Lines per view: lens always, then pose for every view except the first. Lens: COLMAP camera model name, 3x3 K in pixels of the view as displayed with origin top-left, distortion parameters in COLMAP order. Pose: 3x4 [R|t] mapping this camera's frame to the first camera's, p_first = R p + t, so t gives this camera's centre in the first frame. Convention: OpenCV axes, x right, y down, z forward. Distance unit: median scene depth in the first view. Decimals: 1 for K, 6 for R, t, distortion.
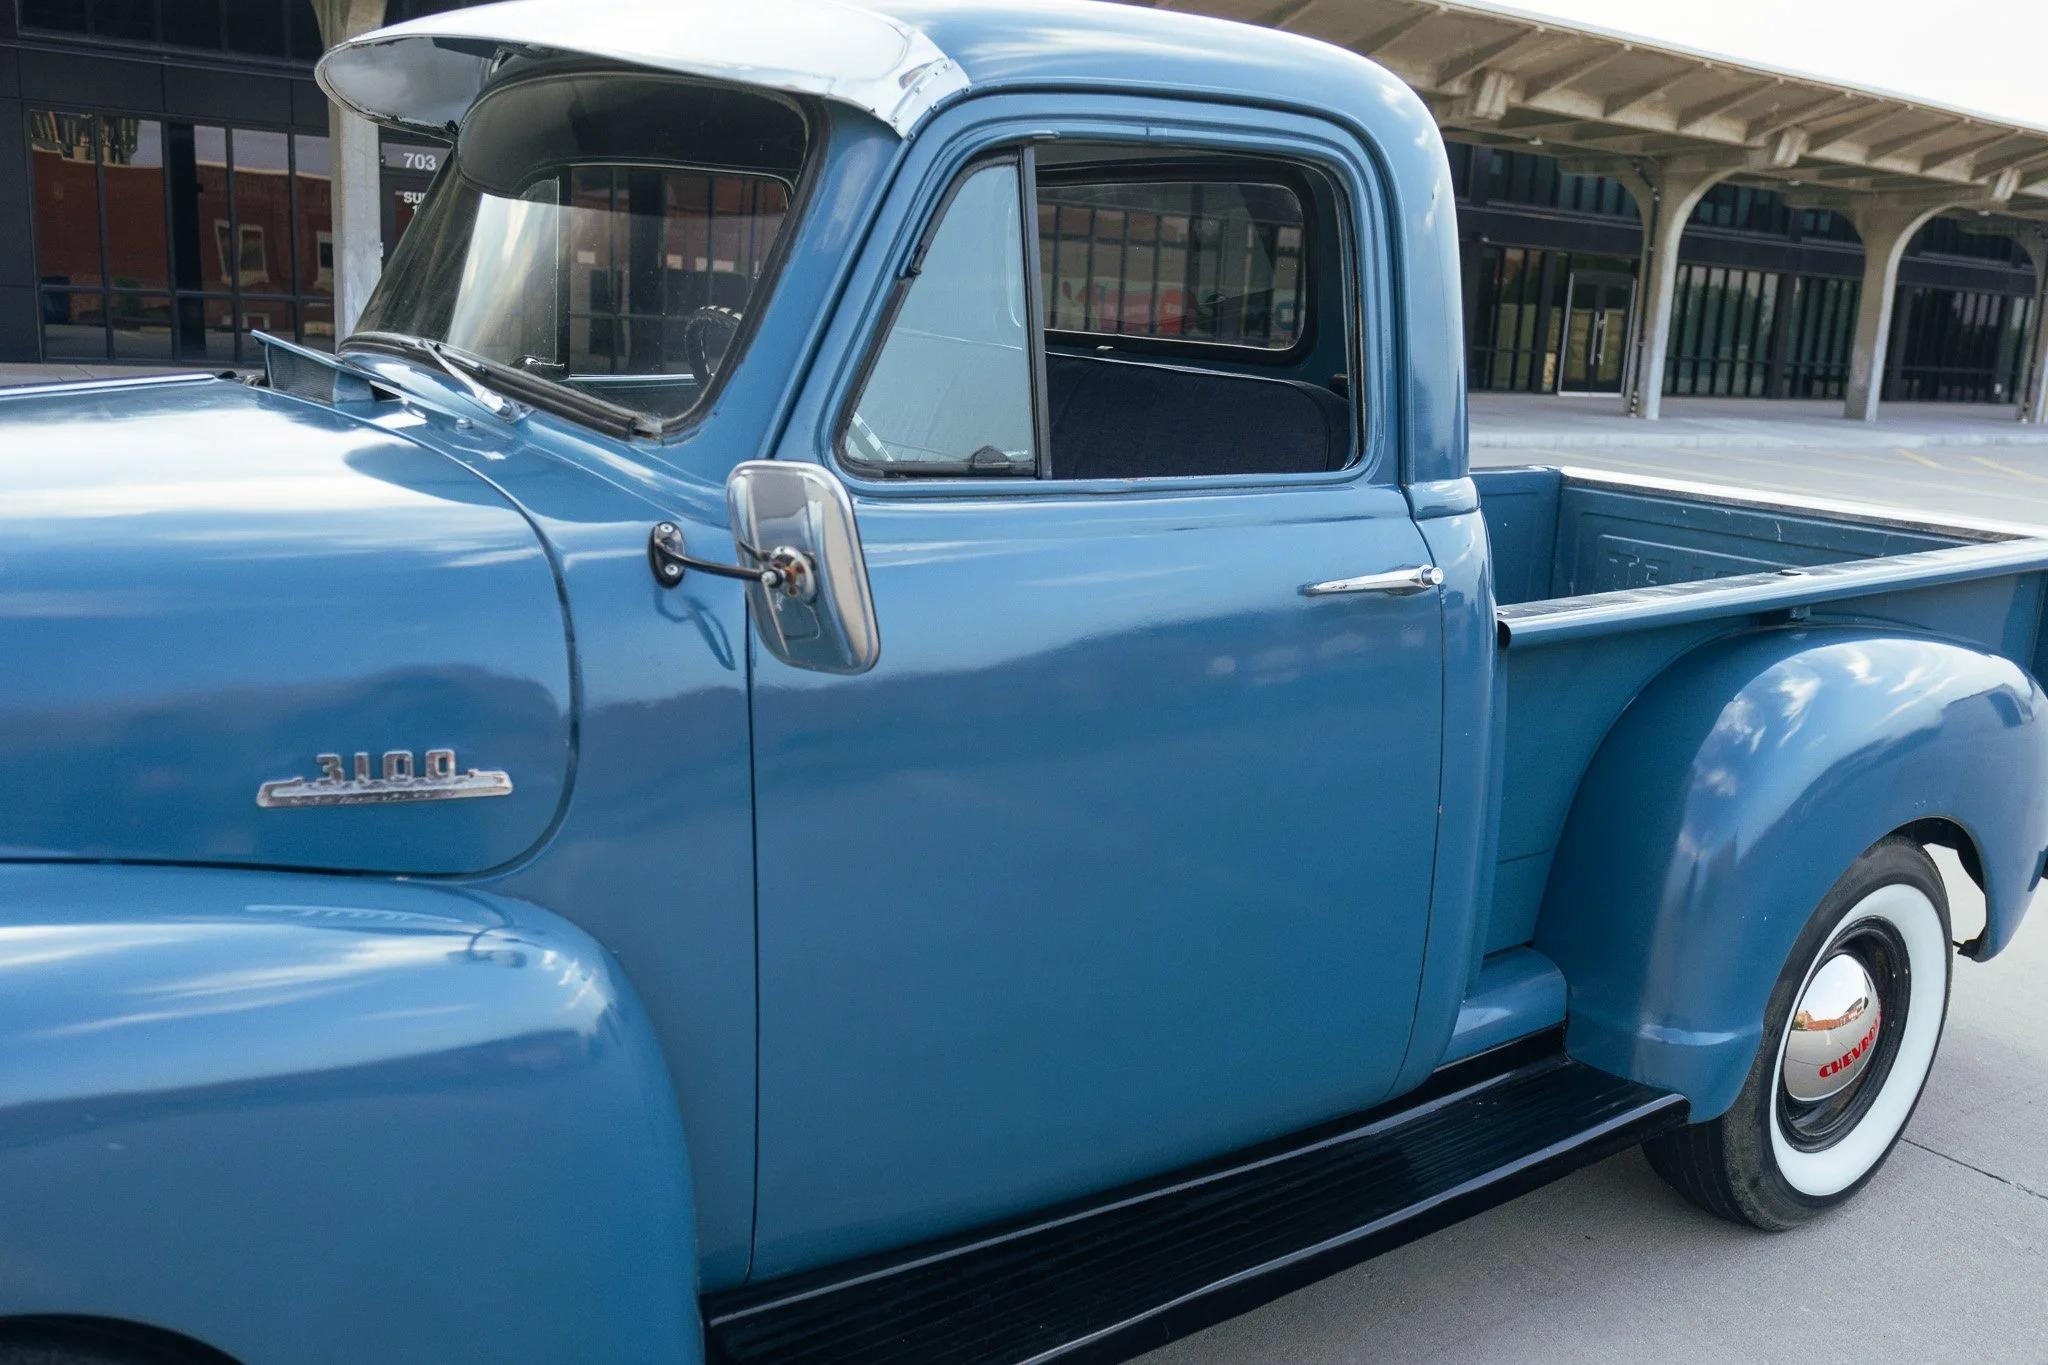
lens RADIAL K [[1712.8, 0, 1025.1], [0, 1712.8, 643.7], [0, 0, 1]] dist [-0.020661, 0.006629]
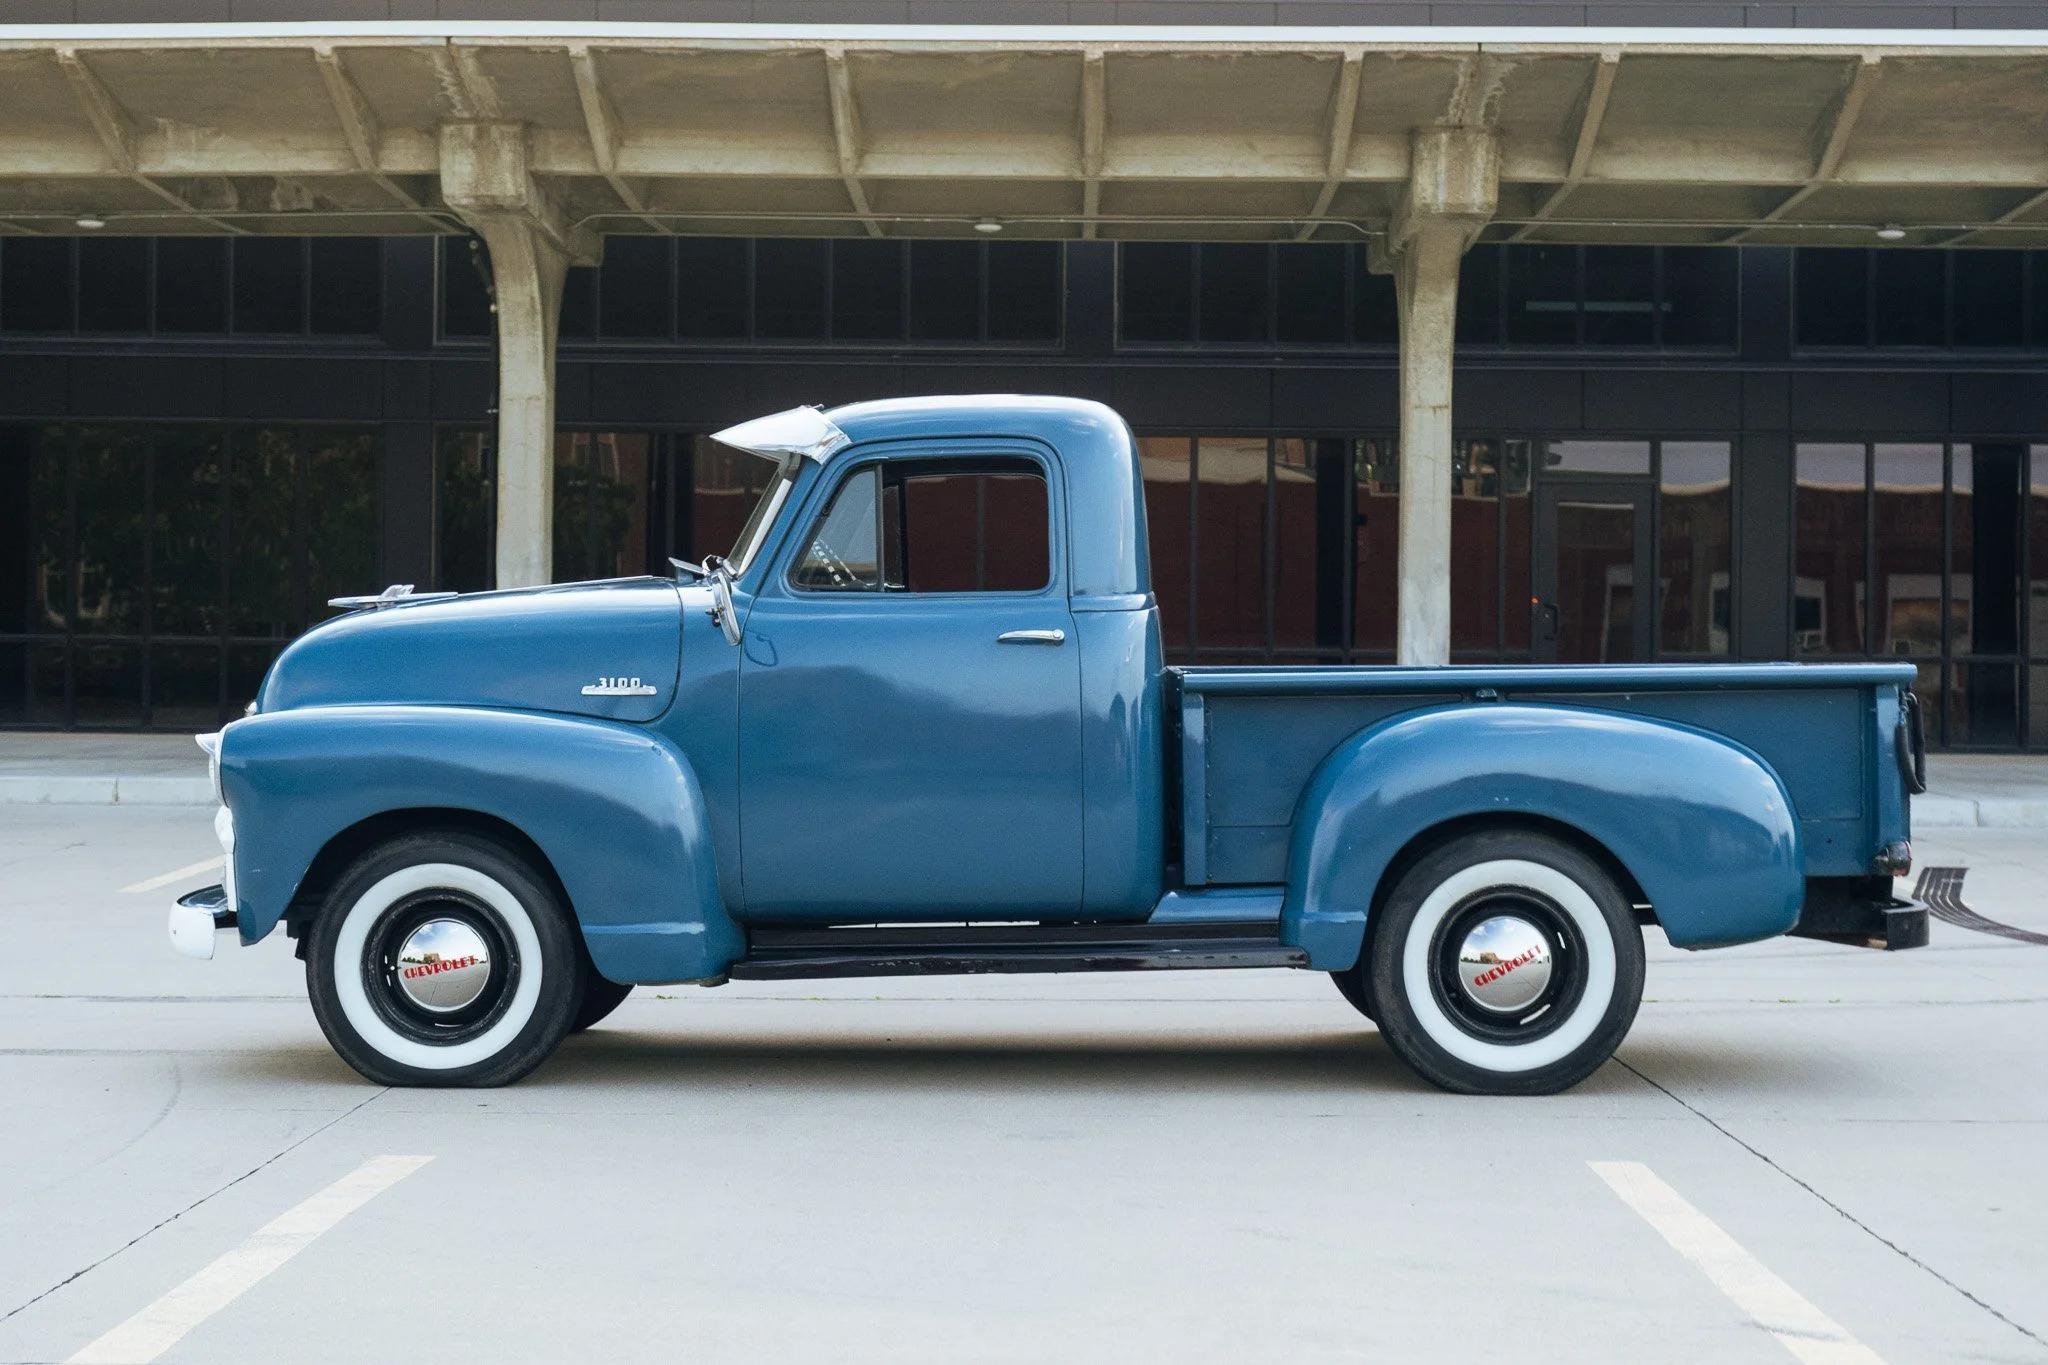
lens RADIAL K [[3243.4, 0, 1016.2], [0, 3243.4, 686.2], [0, 0, 1]] dist [0.006180, 0.000000]
pose [[0.813284, -0.035716, -0.580769, 0.202750], [-0.081704, 0.981216, -0.174756, 0.058755], [0.576102, 0.189578, 0.795089, -0.180922]]
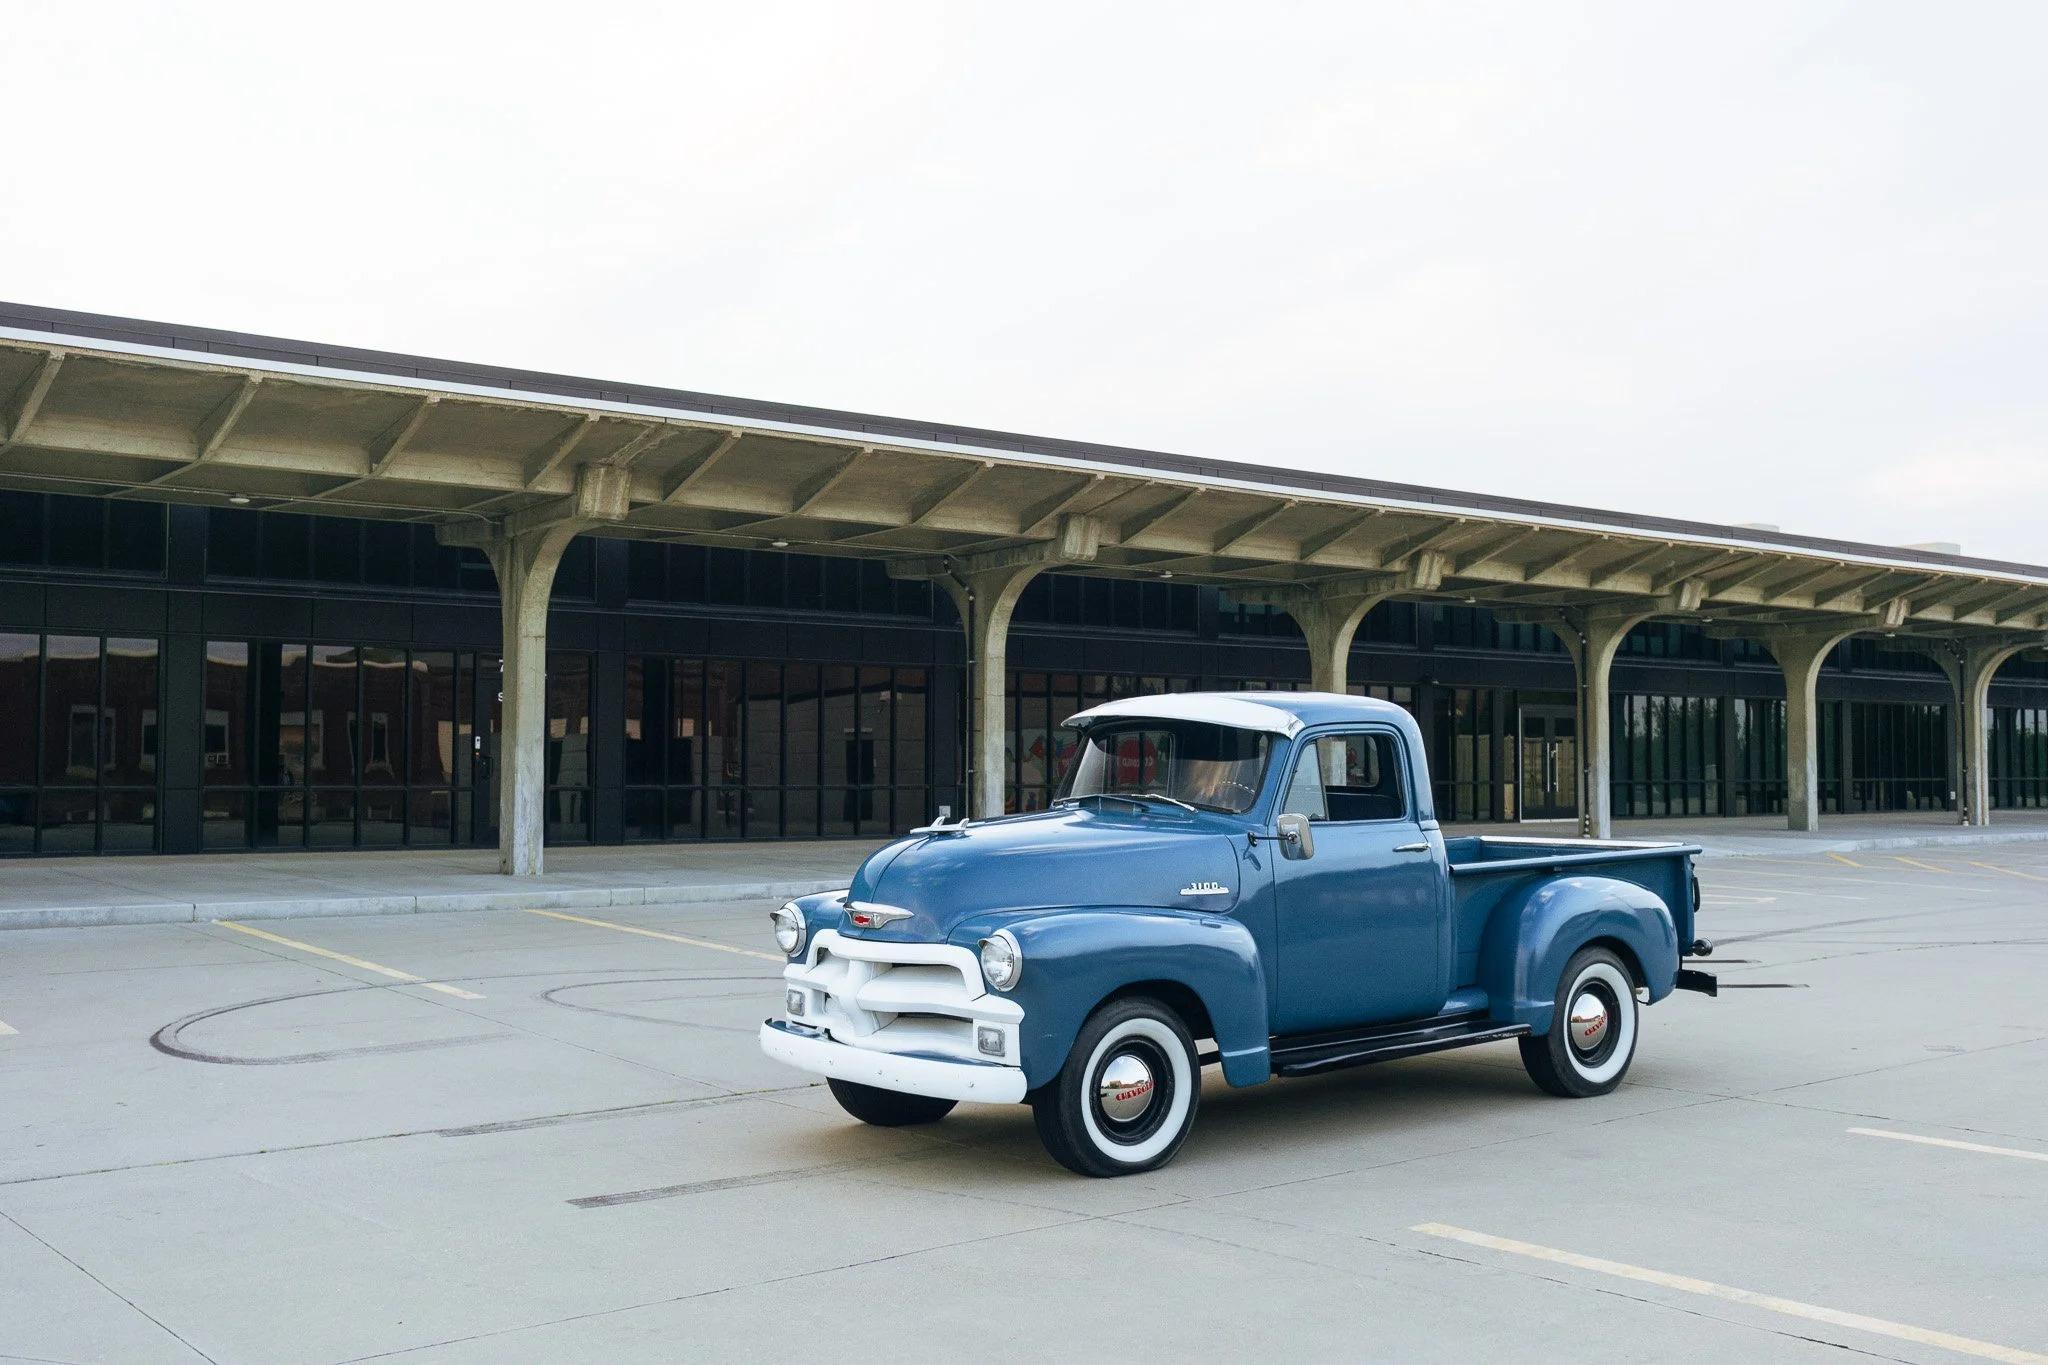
lens RADIAL K [[1945.3, 0, 1010.5], [0, 1945.3, 690.2], [0, 0, 1]] dist [-0.001705, 0.000000]
pose [[0.998103, -0.045708, 0.041241, -0.062120], [0.053899, 0.972487, -0.226638, 0.040751], [-0.029747, 0.228431, 0.973106, -0.237124]]
